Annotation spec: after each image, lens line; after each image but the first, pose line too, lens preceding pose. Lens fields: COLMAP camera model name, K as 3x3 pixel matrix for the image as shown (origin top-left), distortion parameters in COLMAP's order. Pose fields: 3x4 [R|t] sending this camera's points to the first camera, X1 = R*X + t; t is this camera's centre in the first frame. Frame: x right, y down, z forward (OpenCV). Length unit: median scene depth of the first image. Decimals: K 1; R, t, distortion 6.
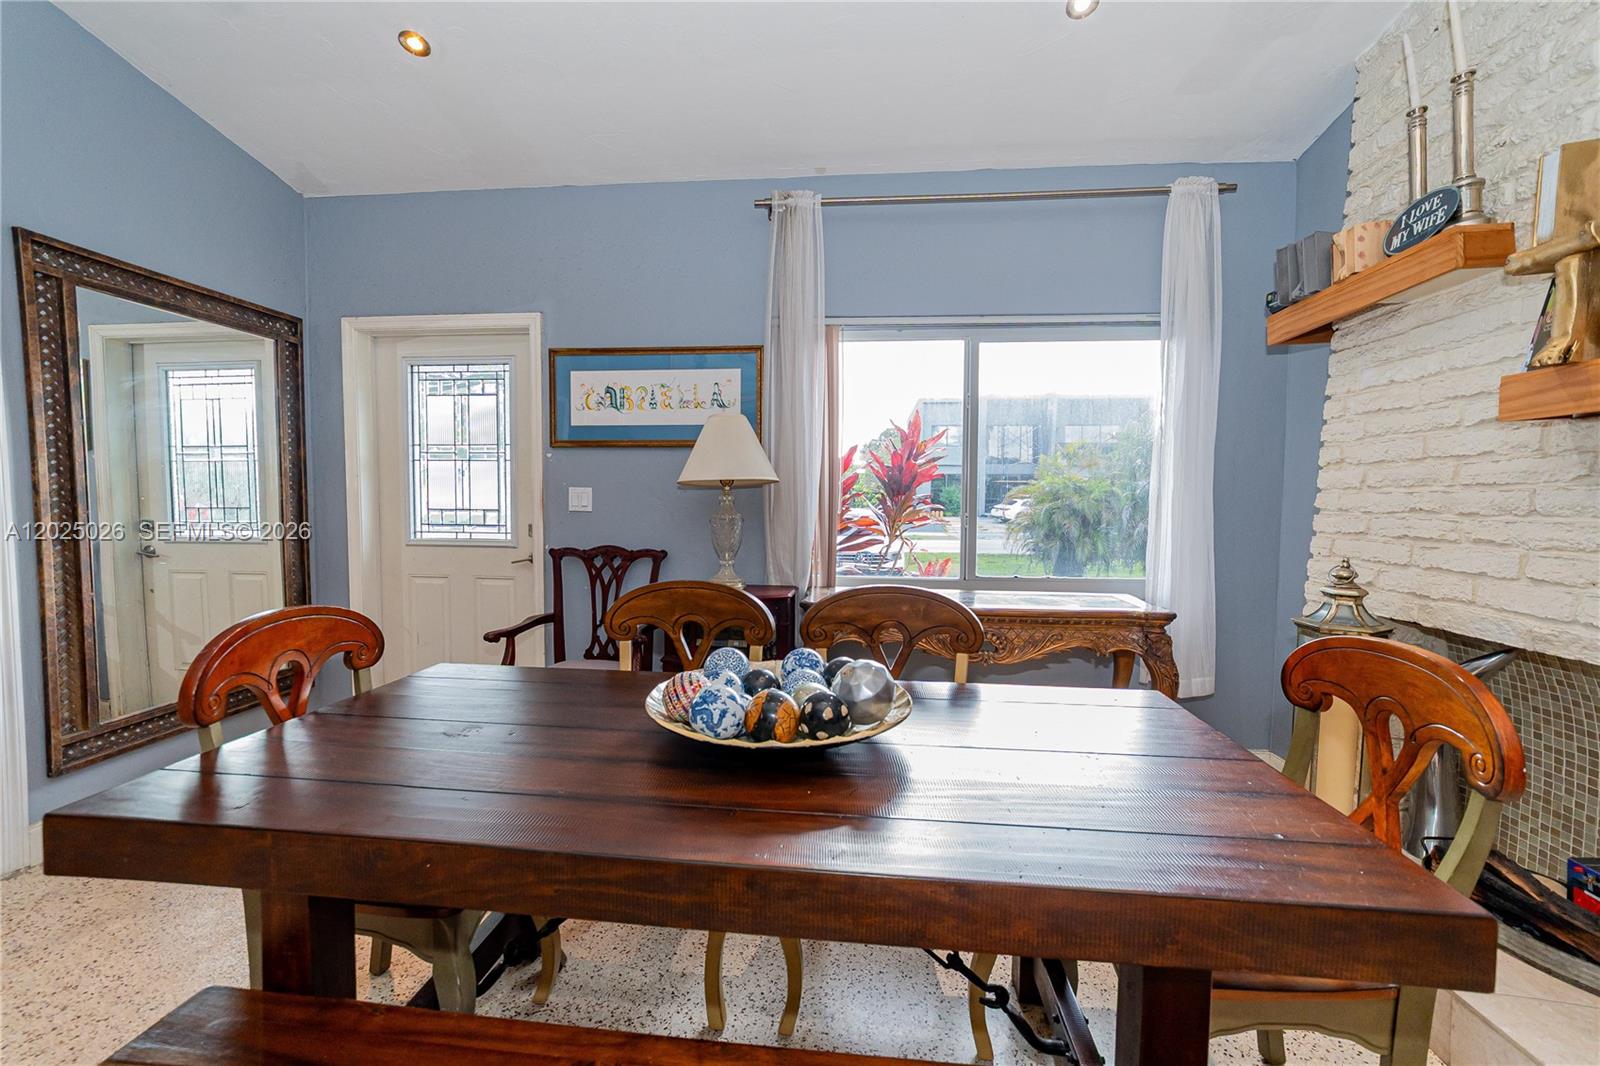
lens RADIAL K [[641.2, 0, 800.7], [0, 641.2, 533.6], [0, 0, 1]] dist [-0.021335, 0.004341]
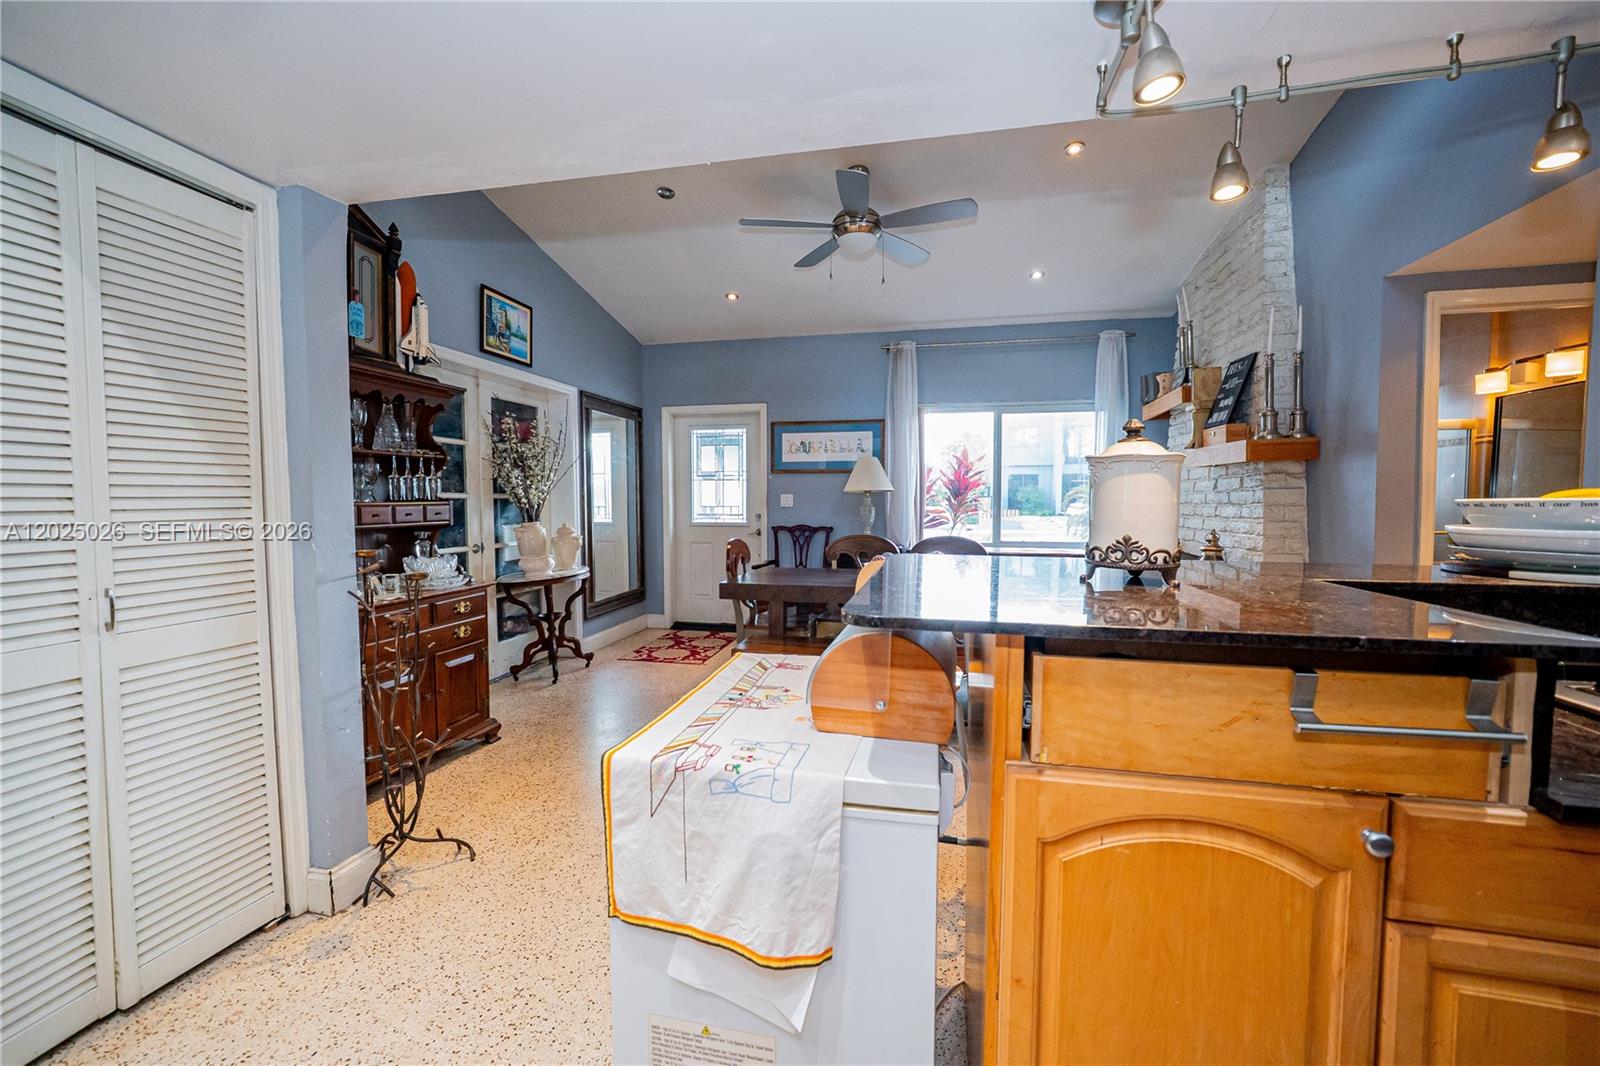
lens RADIAL K [[641.2, 0, 800.7], [0, 641.2, 533.6], [0, 0, 1]] dist [-0.021335, 0.004341]
pose [[0.992357, -0.001826, -0.123389, -0.071950], [0.001799, 0.999998, -0.000329, 0.047161], [0.123389, 0.000105, 0.992358, -0.926964]]
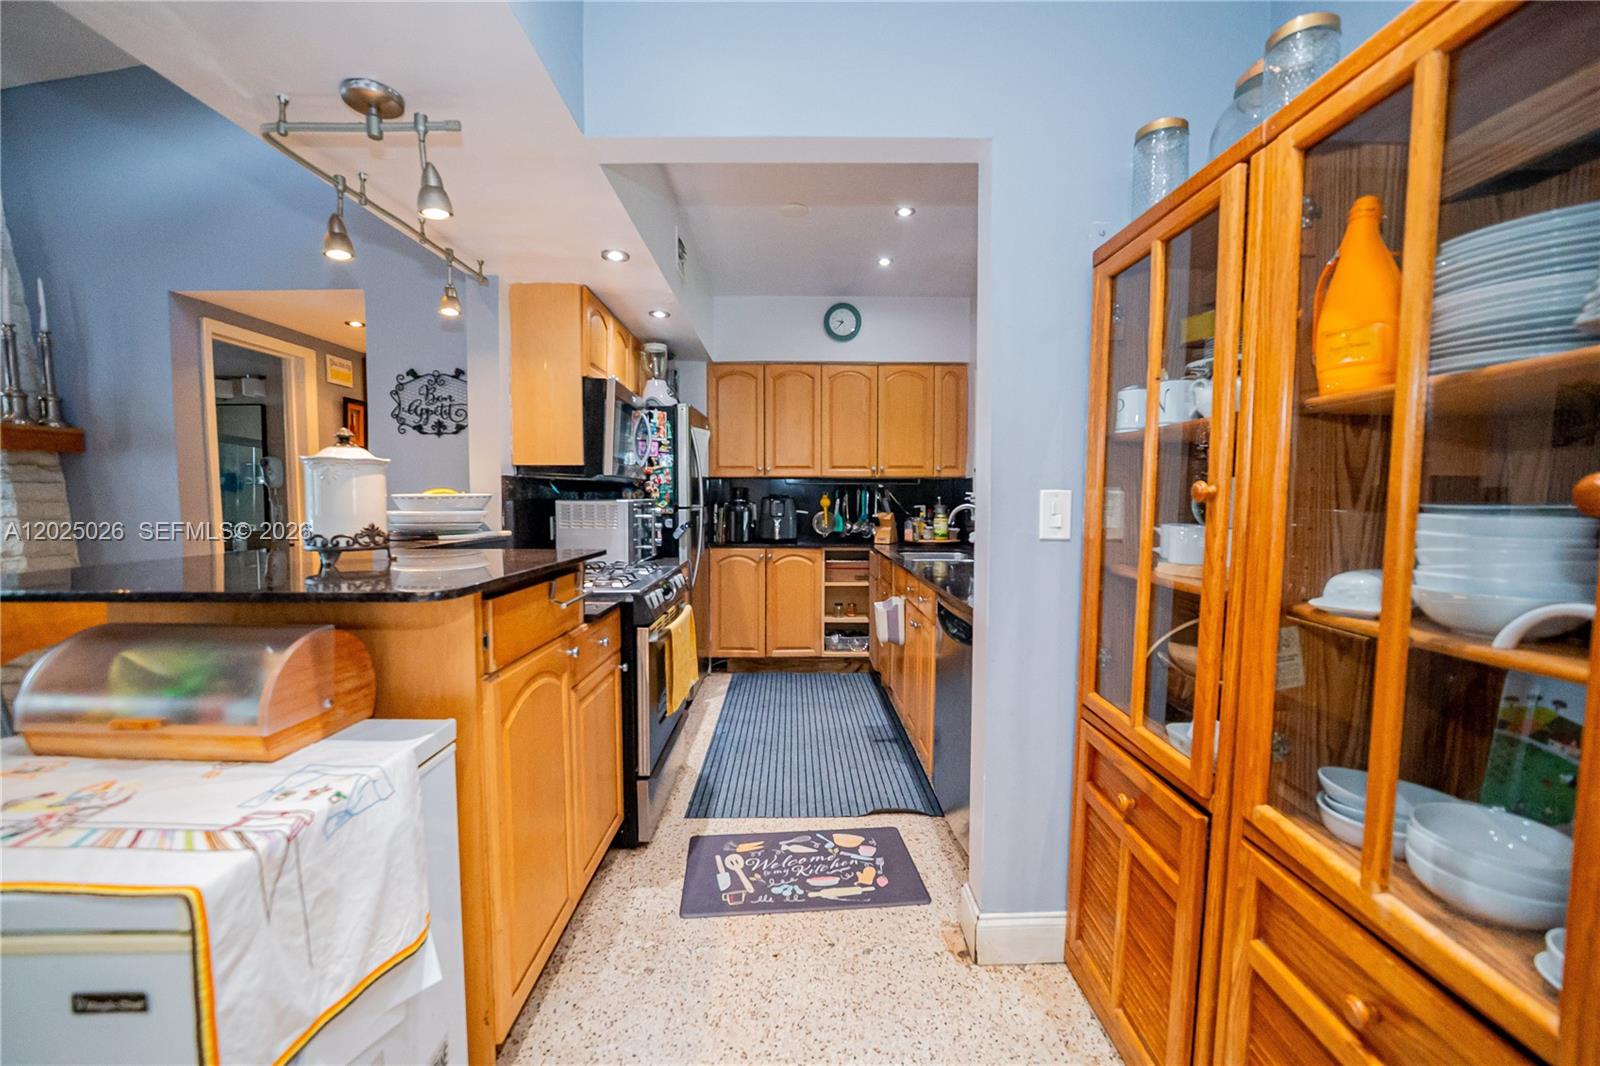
lens RADIAL K [[641.2, 0, 800.7], [0, 641.2, 533.6], [0, 0, 1]] dist [-0.021335, 0.004341]
pose [[-0.102452, -0.065515, 0.992578, -0.454827], [0.049717, 0.996244, 0.070889, 0.037922], [-0.993495, 0.056611, -0.098810, -0.789962]]
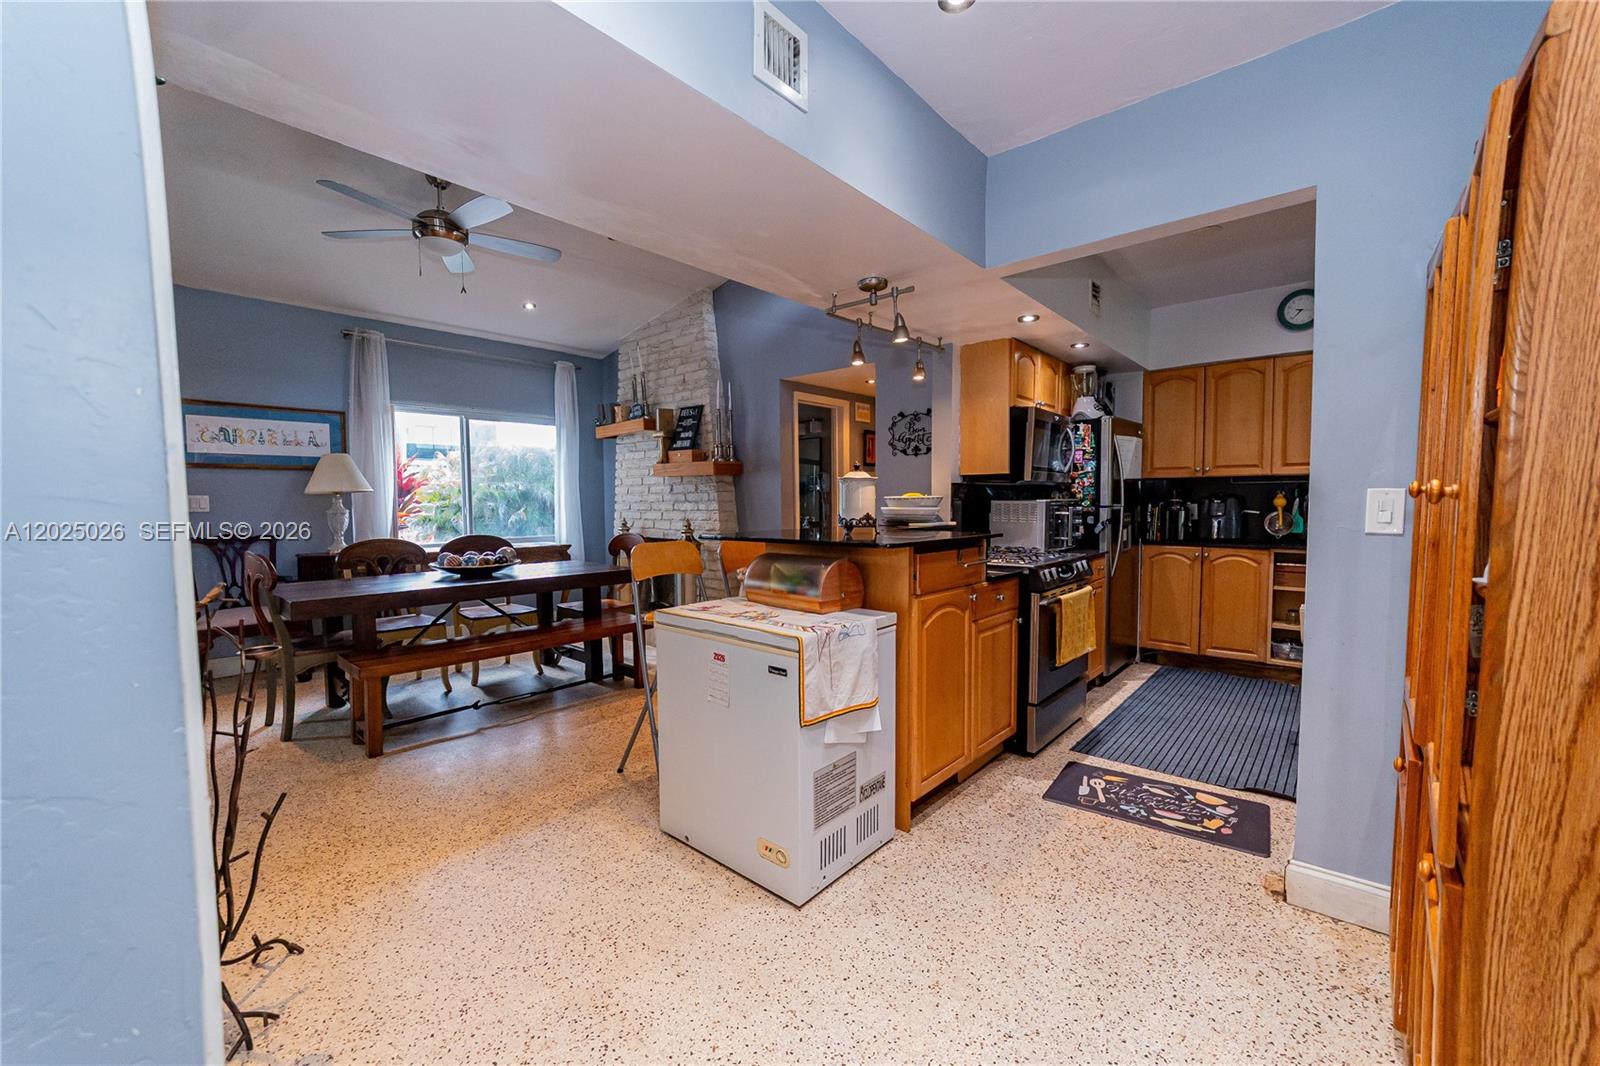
lens RADIAL K [[641.2, 0, 800.7], [0, 641.2, 533.6], [0, 0, 1]] dist [-0.021335, 0.004341]
pose [[0.586101, -0.055729, 0.808319, -0.734501], [0.053784, 0.998107, 0.029816, 0.046030], [-0.808451, 0.026000, 0.587989, -0.972769]]
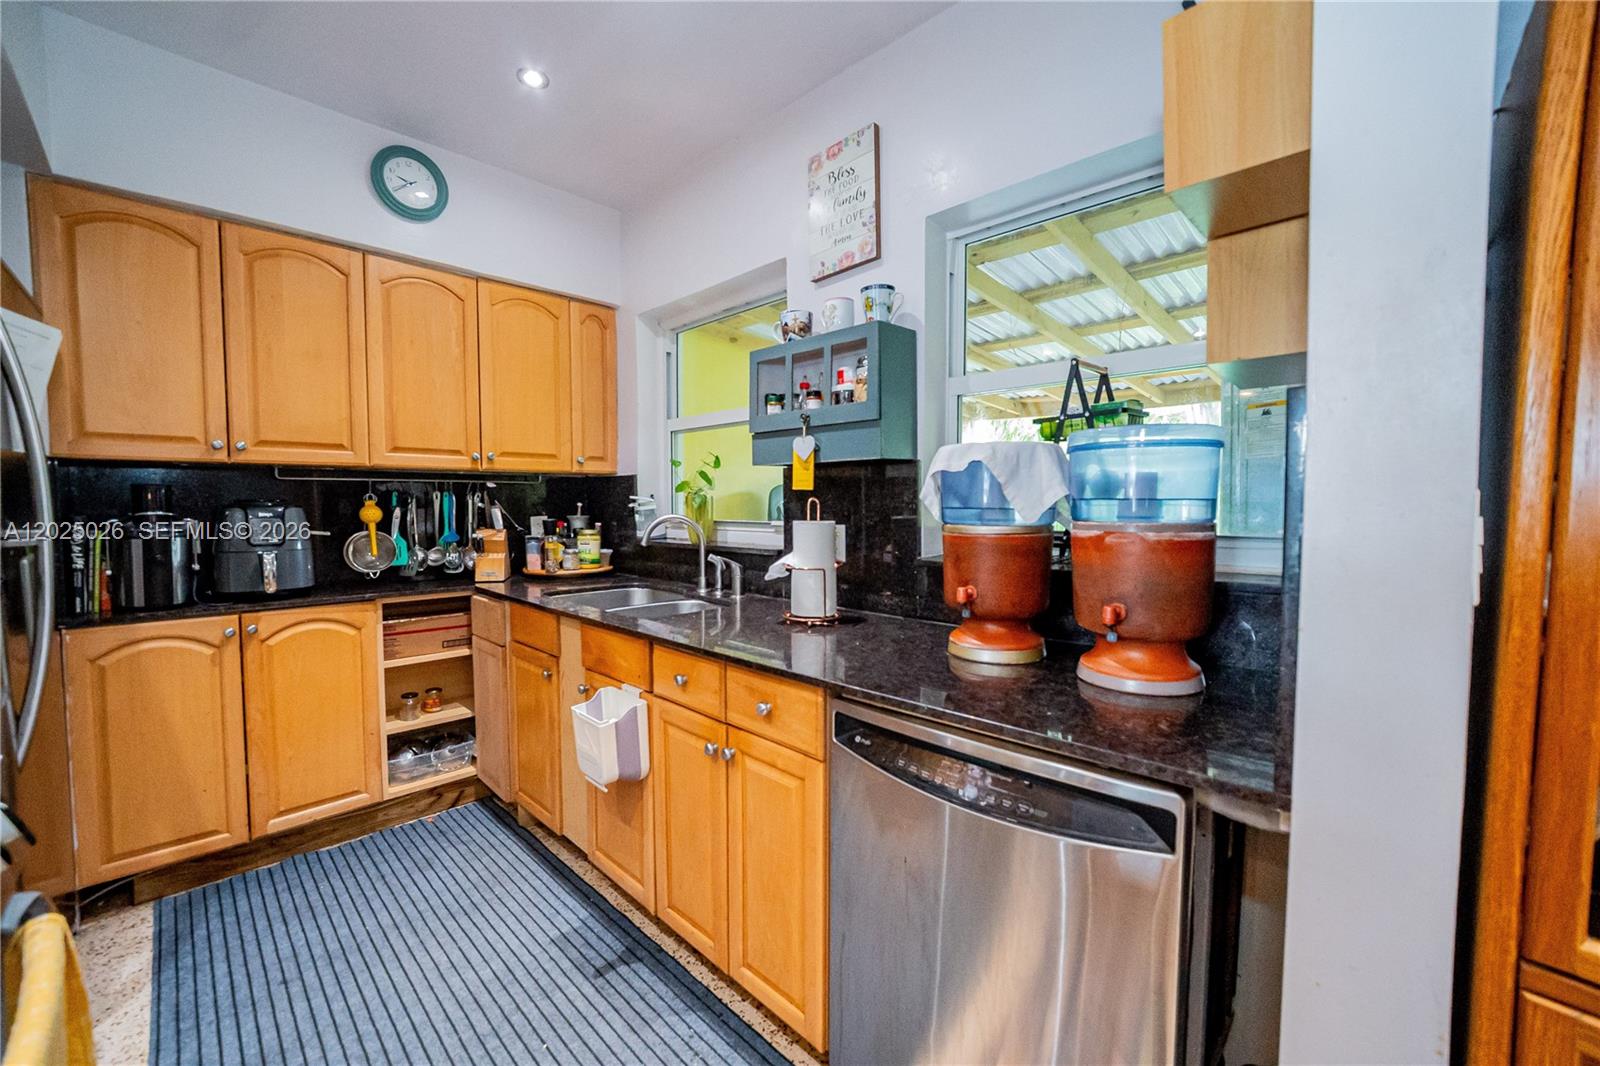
lens RADIAL K [[635.7, 0, 799.7], [0, 635.7, 534.0], [0, 0, 1]] dist [-0.023691, 0.005670]
pose [[-0.772085, -0.039912, 0.634265, 0.127623], [0.027566, 0.994984, 0.096166, 0.037687], [-0.634921, 0.091732, -0.767111, -0.725934]]
